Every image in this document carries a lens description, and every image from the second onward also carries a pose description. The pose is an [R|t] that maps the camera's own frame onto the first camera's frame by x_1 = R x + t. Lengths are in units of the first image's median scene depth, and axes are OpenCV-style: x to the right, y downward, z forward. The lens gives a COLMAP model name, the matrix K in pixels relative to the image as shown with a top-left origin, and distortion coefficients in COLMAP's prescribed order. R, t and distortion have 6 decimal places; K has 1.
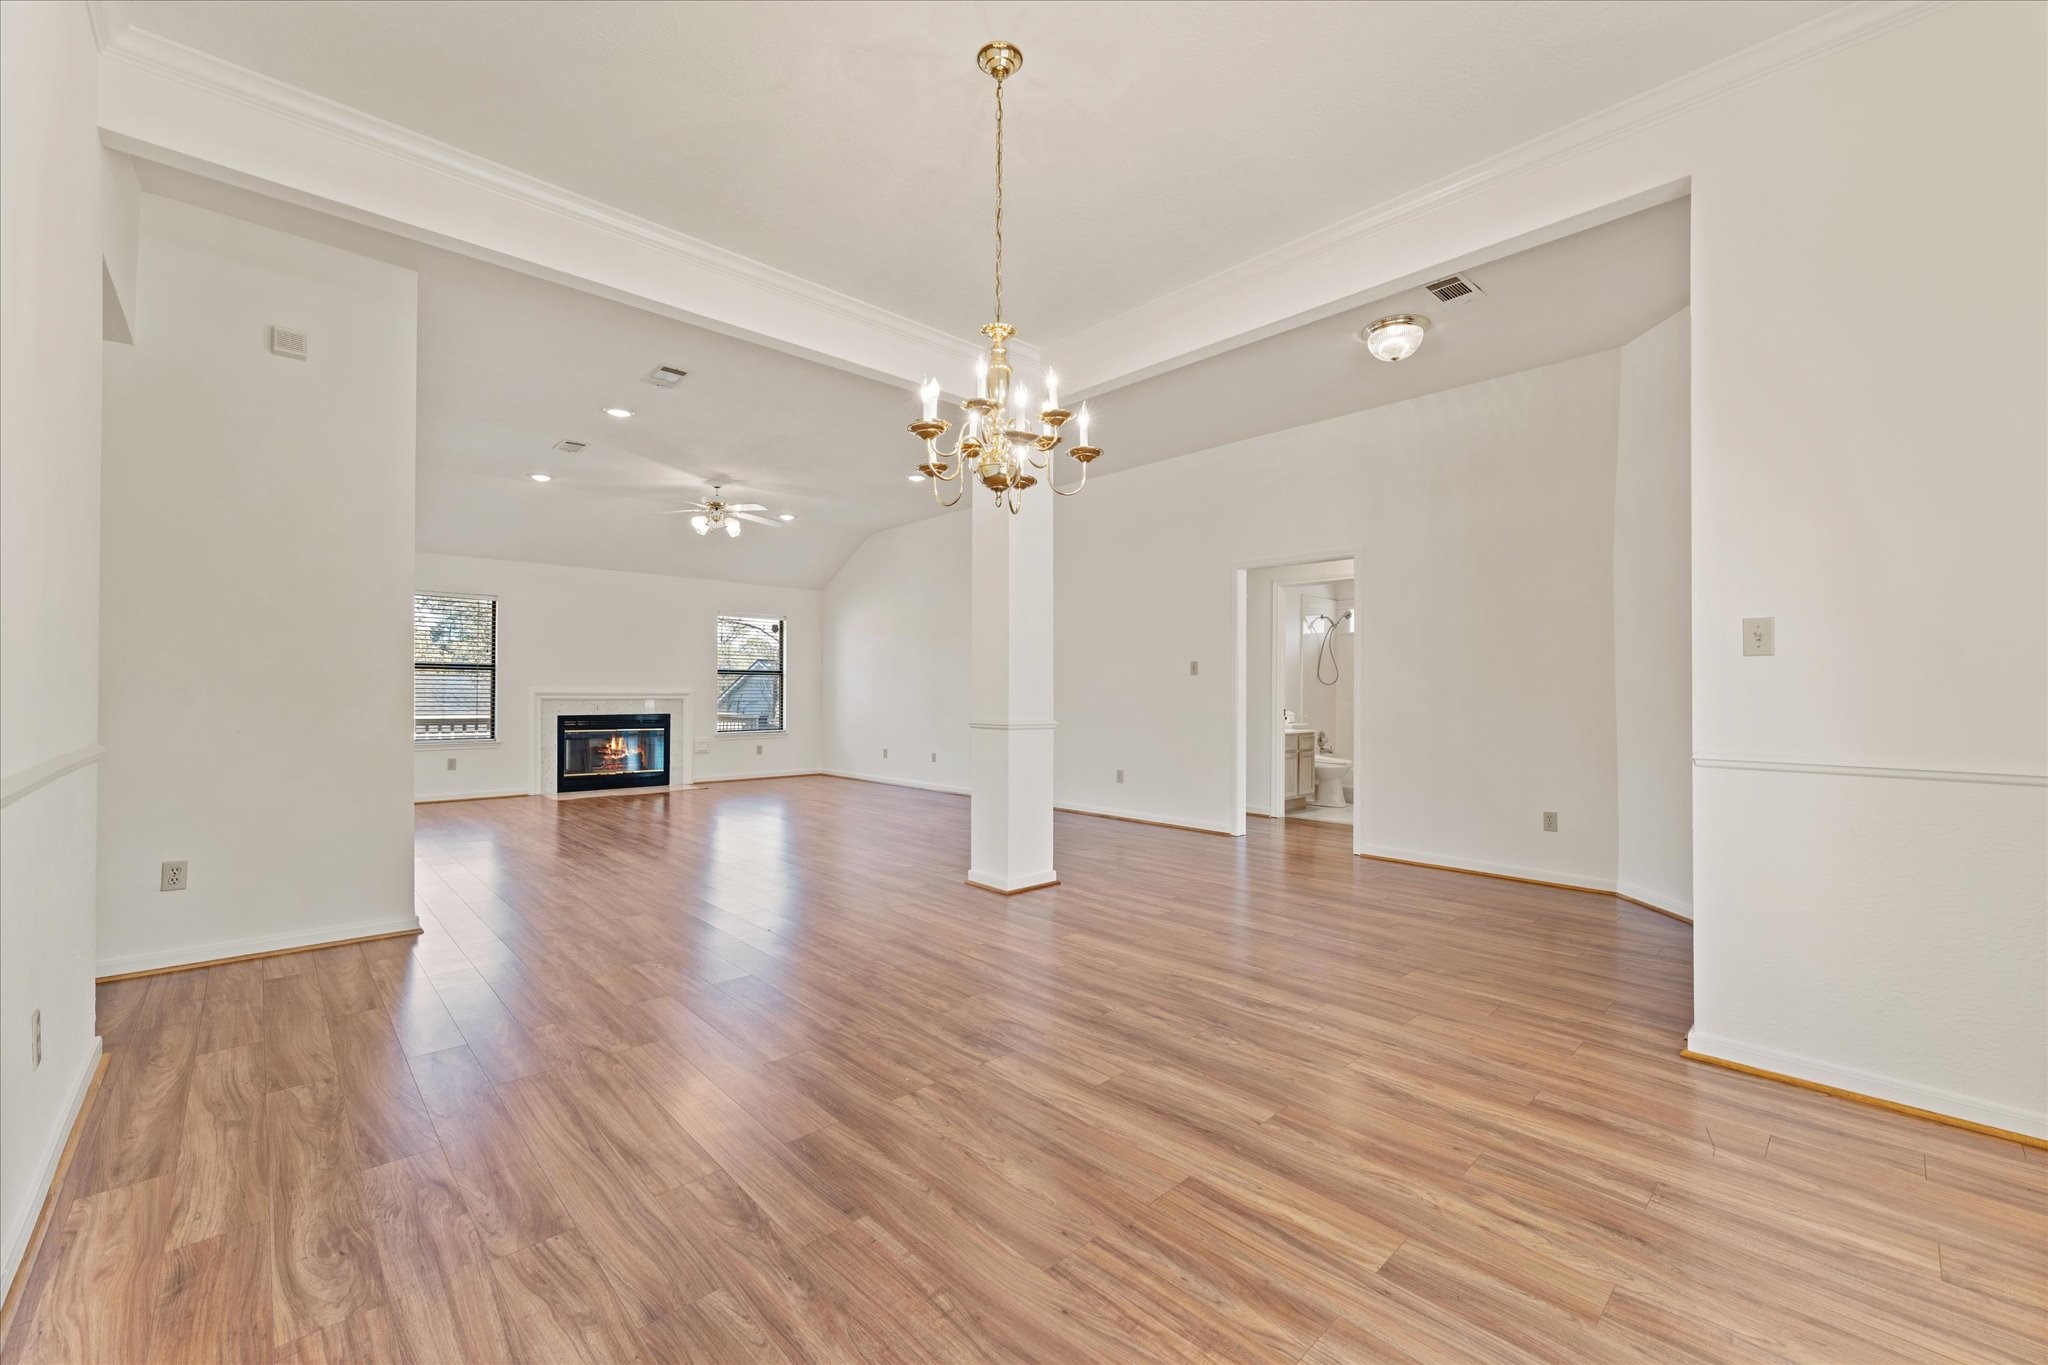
lens RADIAL K [[827.5, 0, 1026.4], [0, 827.5, 685.9], [0, 0, 1]] dist [-0.001634, -0.000283]
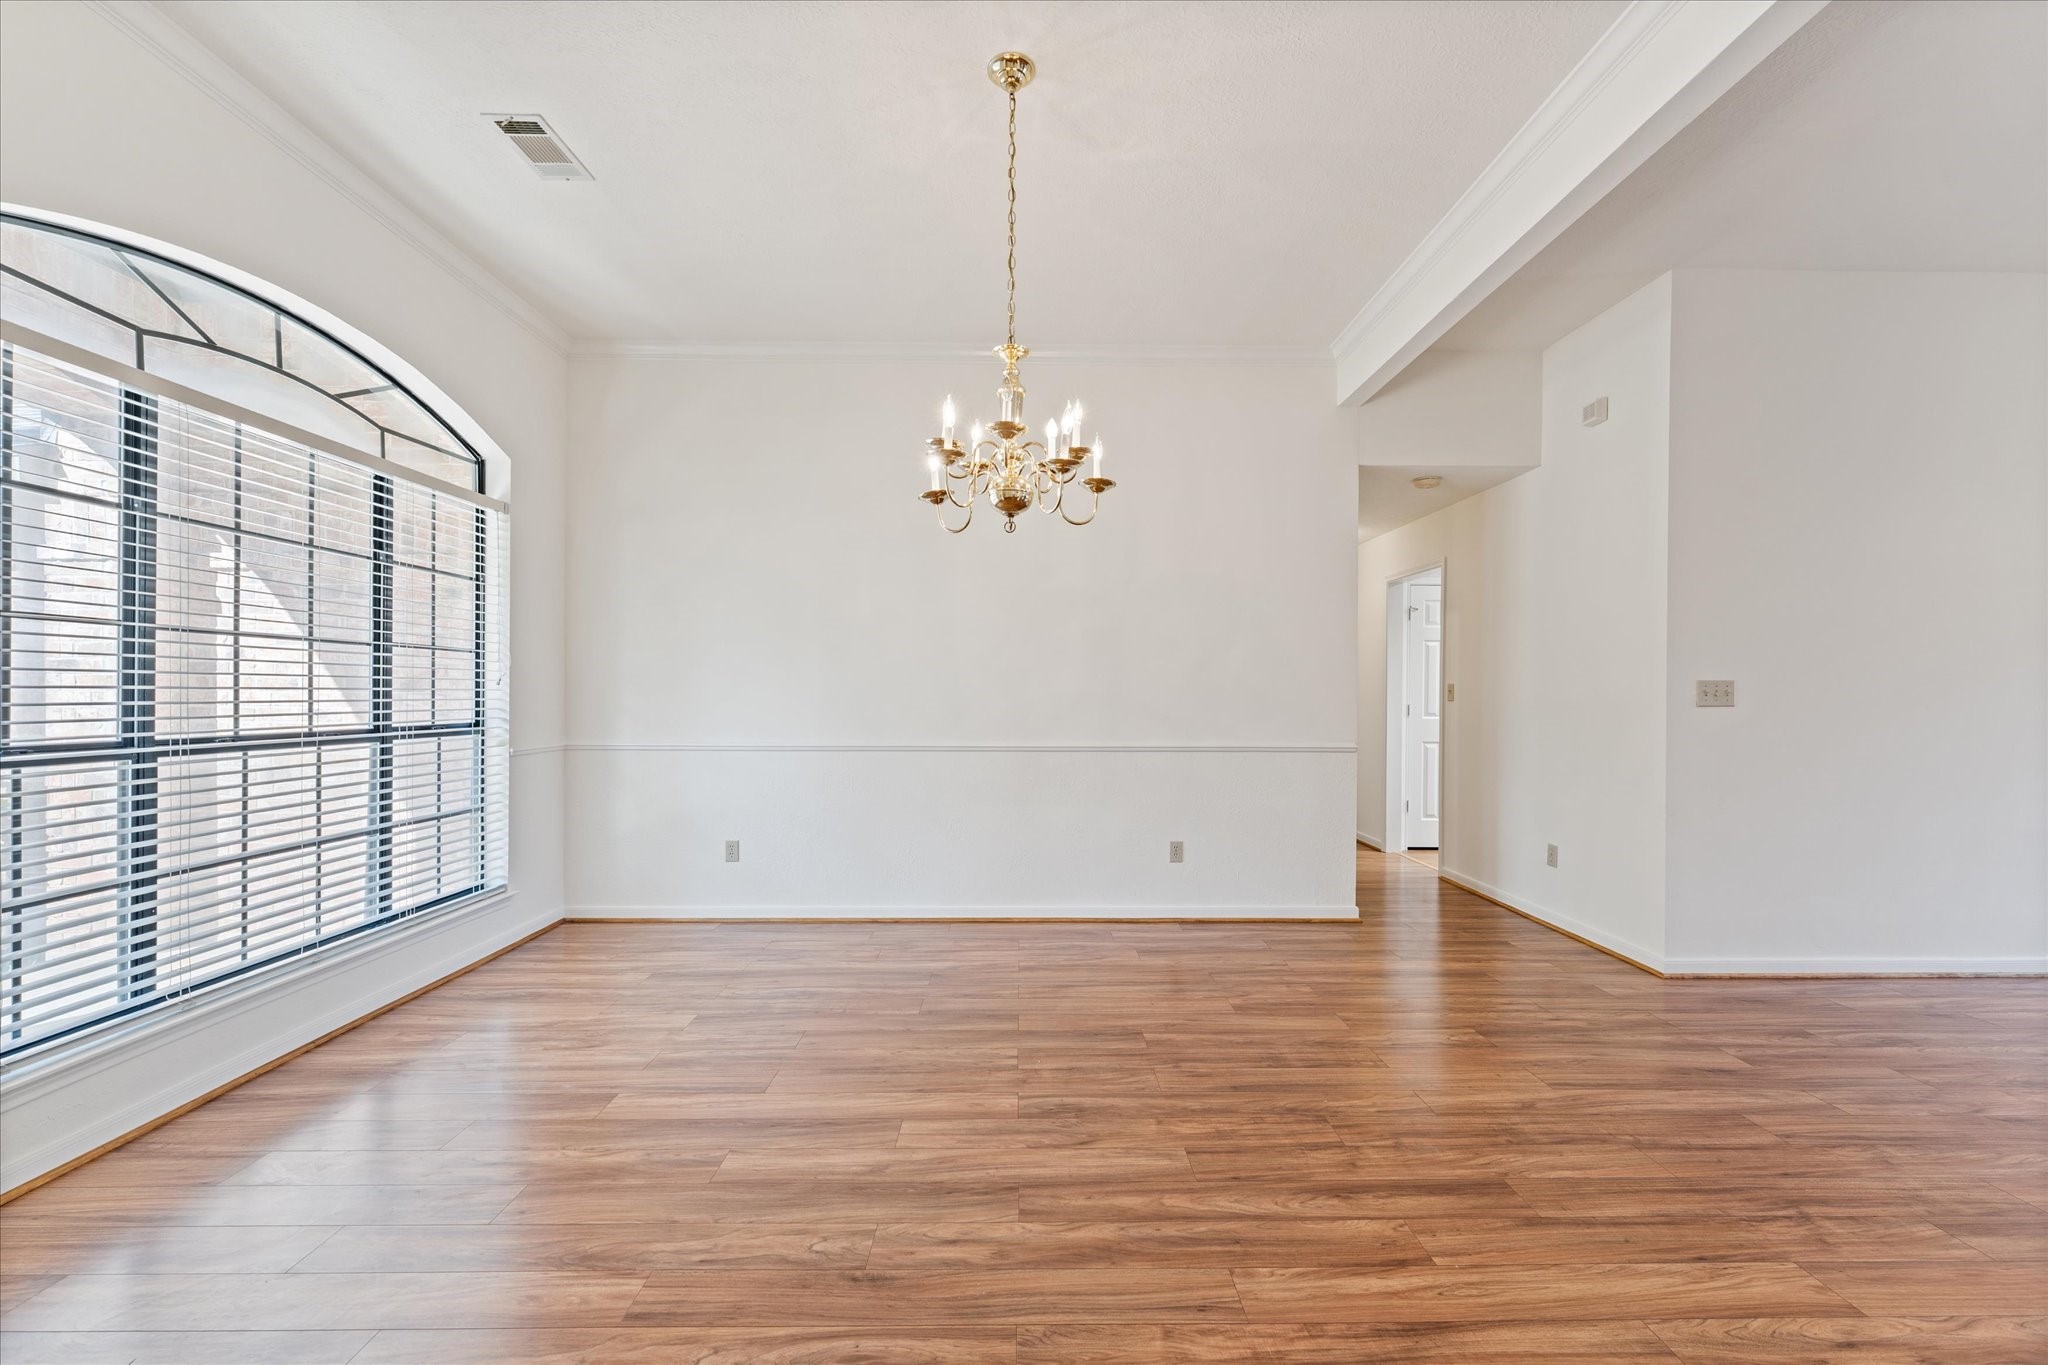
lens RADIAL K [[827.5, 0, 1025.7], [0, 827.5, 701.0], [0, 0, 1]] dist [-0.001634, -0.000283]
pose [[-0.679461, -0.003568, -0.733703, 0.197068], [-0.004147, 0.999991, -0.001023, -0.004742], [0.733700, 0.002348, -0.679469, 0.492565]]
